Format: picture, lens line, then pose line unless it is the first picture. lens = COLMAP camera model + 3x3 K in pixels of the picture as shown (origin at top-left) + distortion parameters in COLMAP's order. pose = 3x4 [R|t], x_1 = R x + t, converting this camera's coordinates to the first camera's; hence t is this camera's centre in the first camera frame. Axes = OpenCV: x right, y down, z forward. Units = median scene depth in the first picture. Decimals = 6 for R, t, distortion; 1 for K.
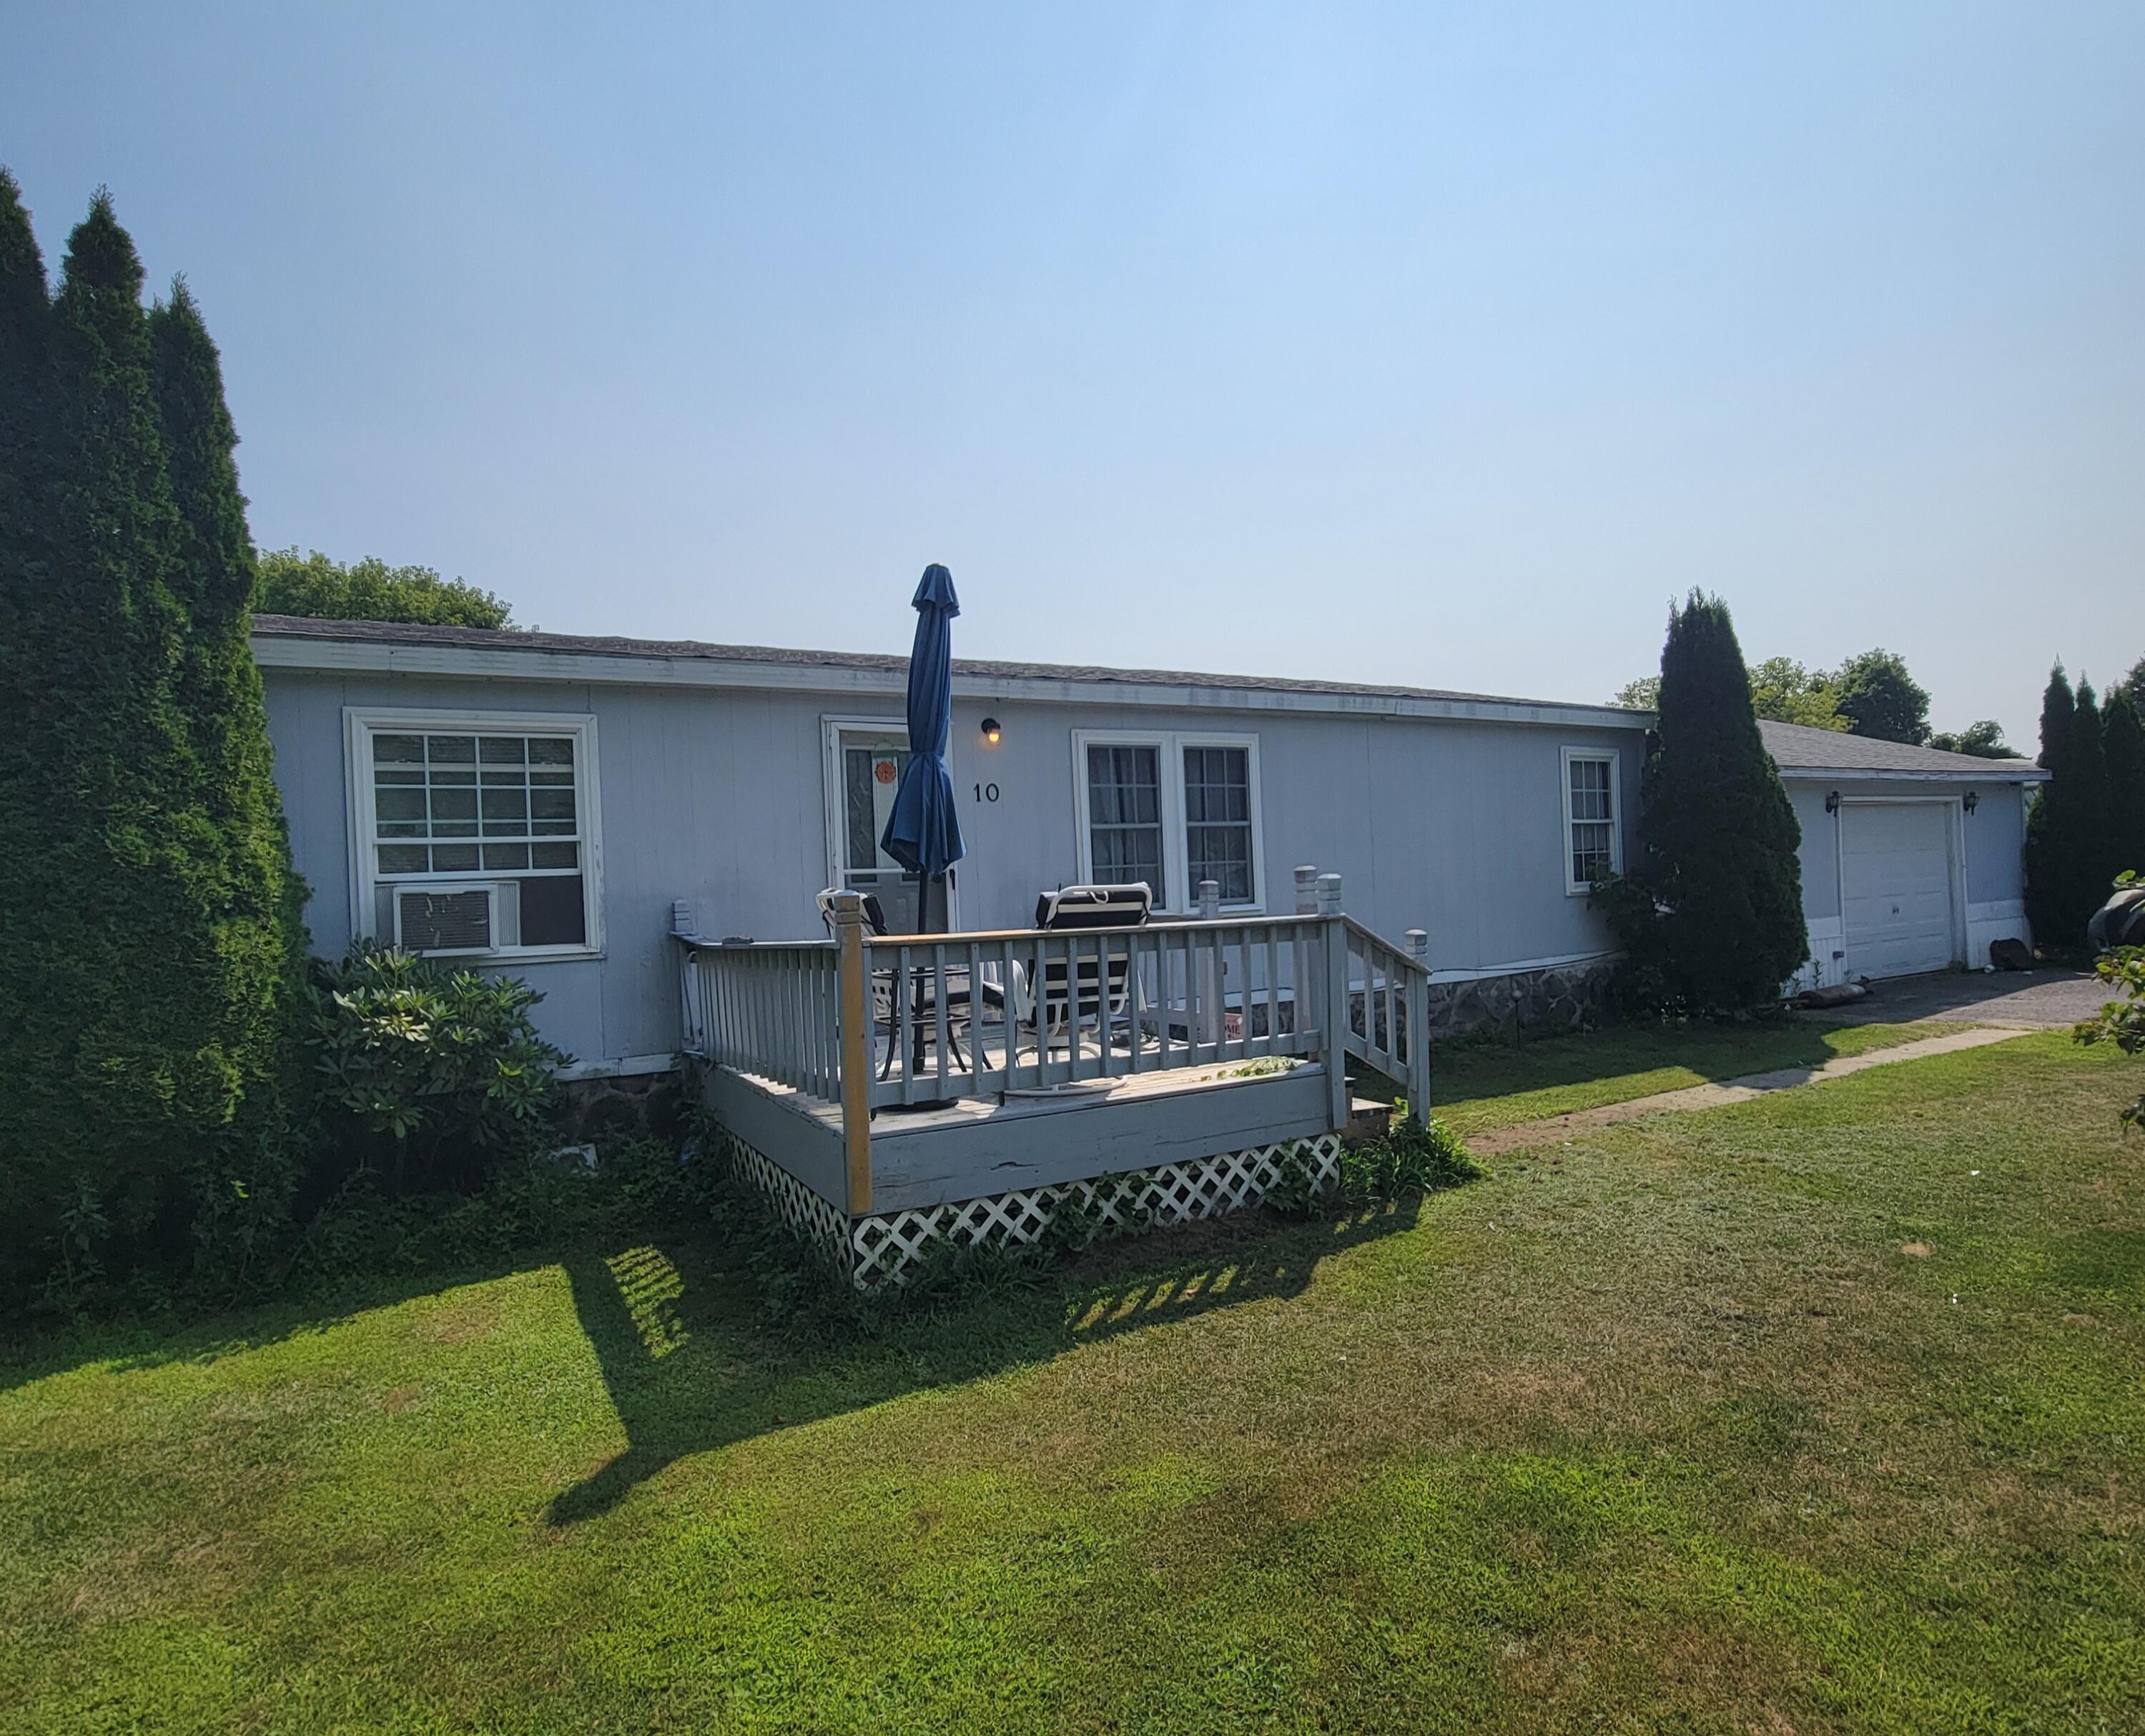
lens RADIAL K [[1124.3, 0, 1072.5], [0, 1124.3, 899.9], [0, 0, 1]] dist [-0.001437, -0.000581]
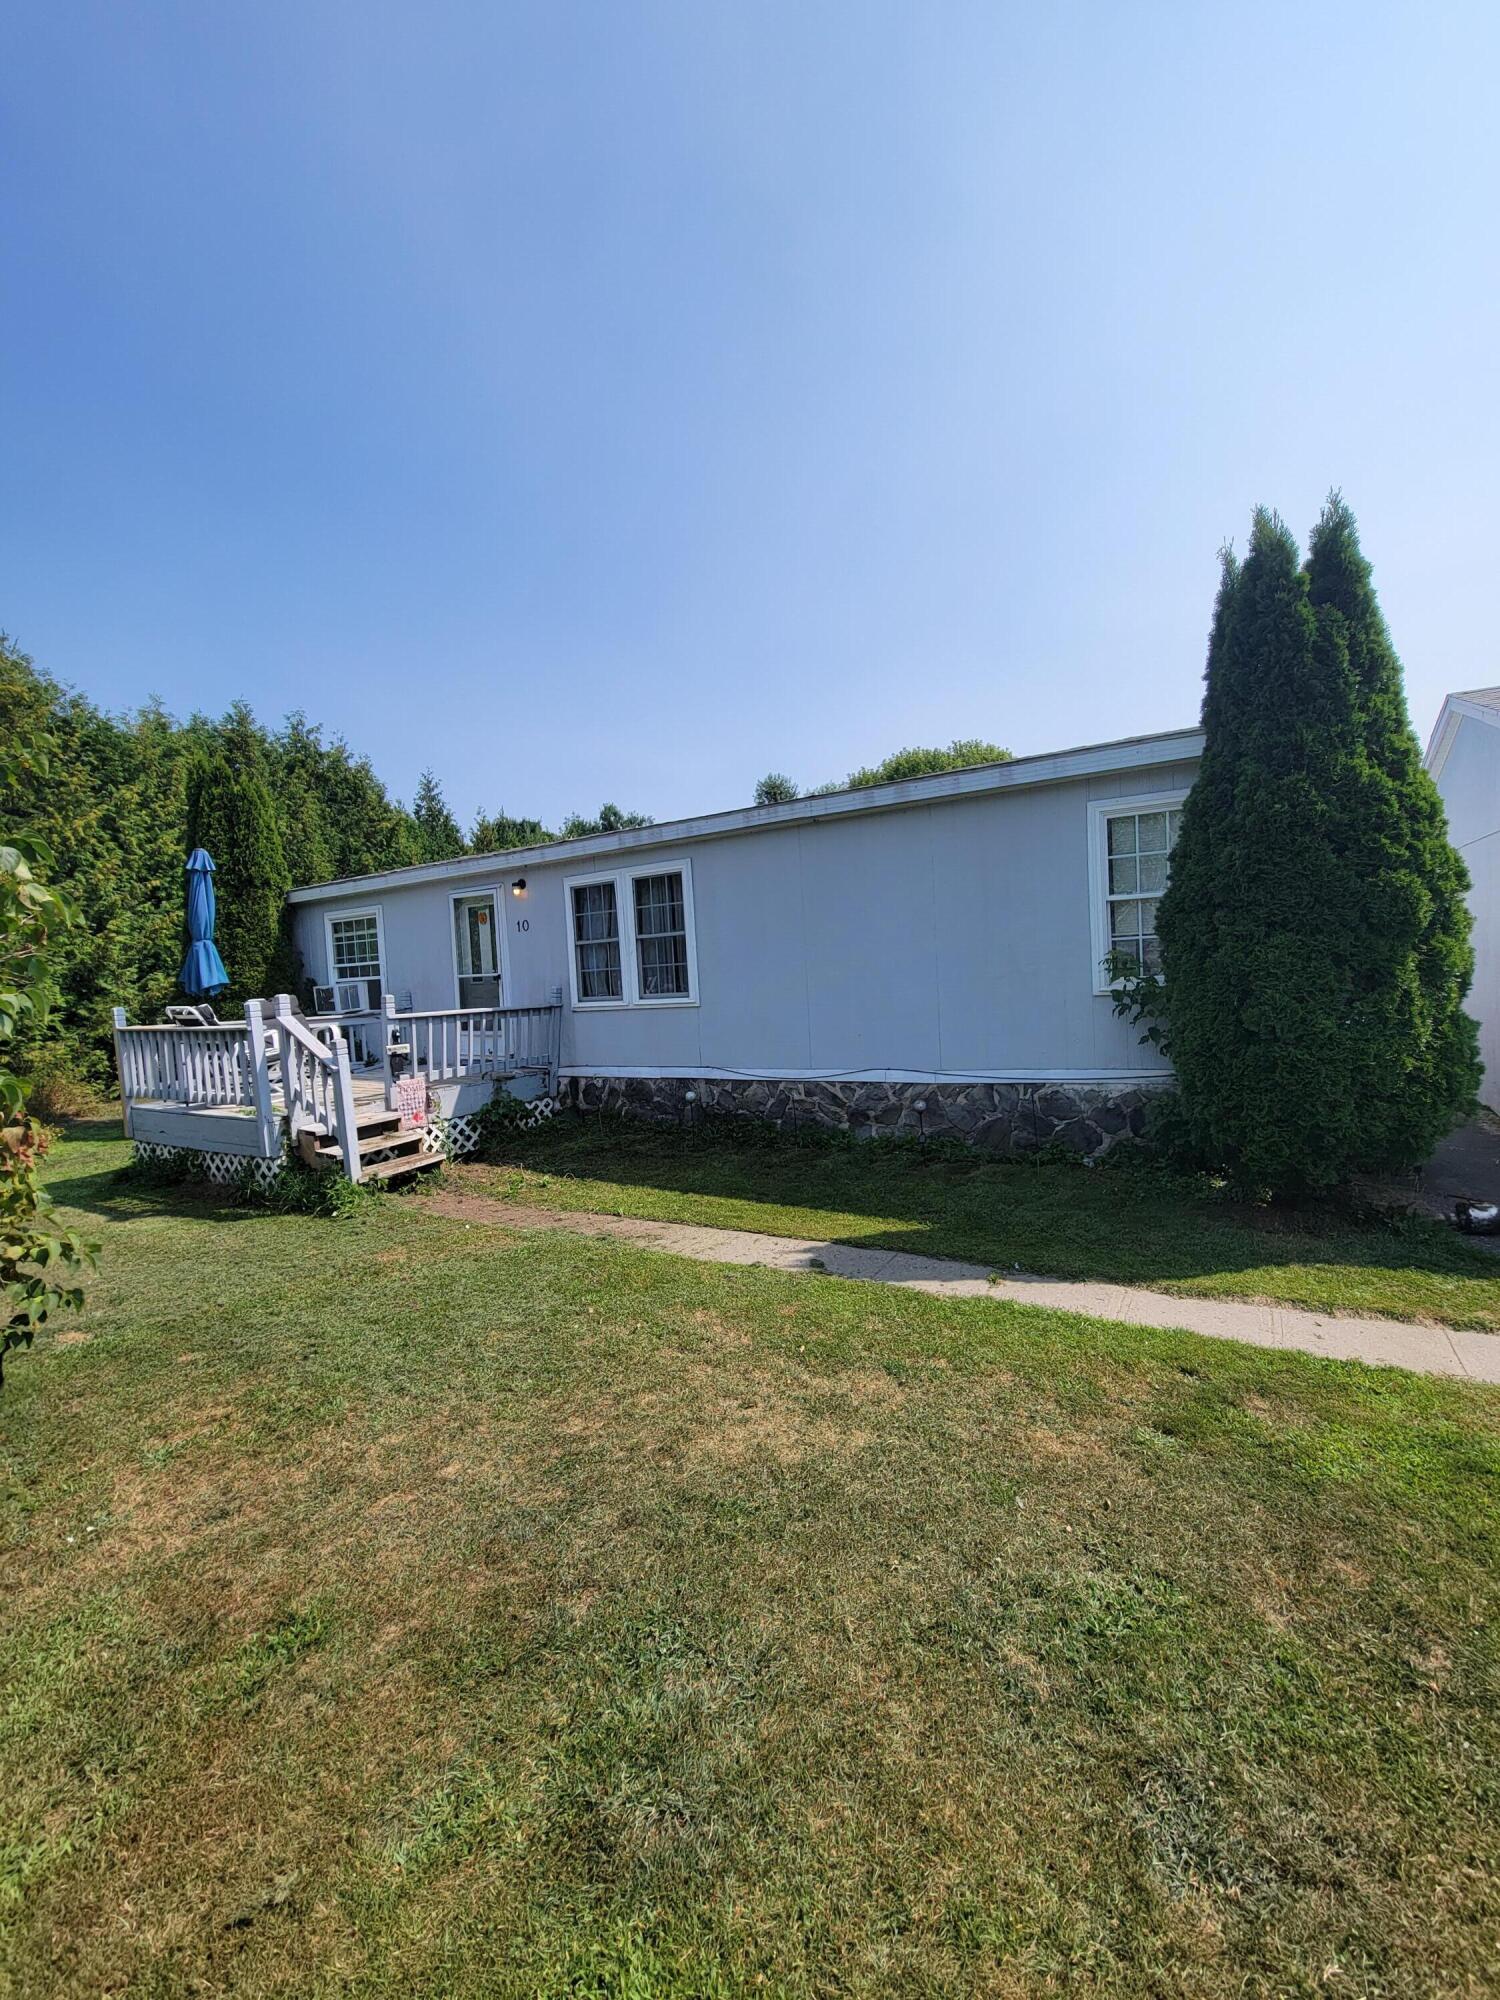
lens RADIAL K [[804.9, 0, 750.0], [0, 804.9, 1000.0], [0, 0, 1]] dist [0.008895, 0.000123]
pose [[0.510462, 0.046481, -0.858643, 0.987048], [0.025497, 0.997281, 0.069144, -0.055230], [0.859522, -0.057189, 0.507889, 0.625551]]
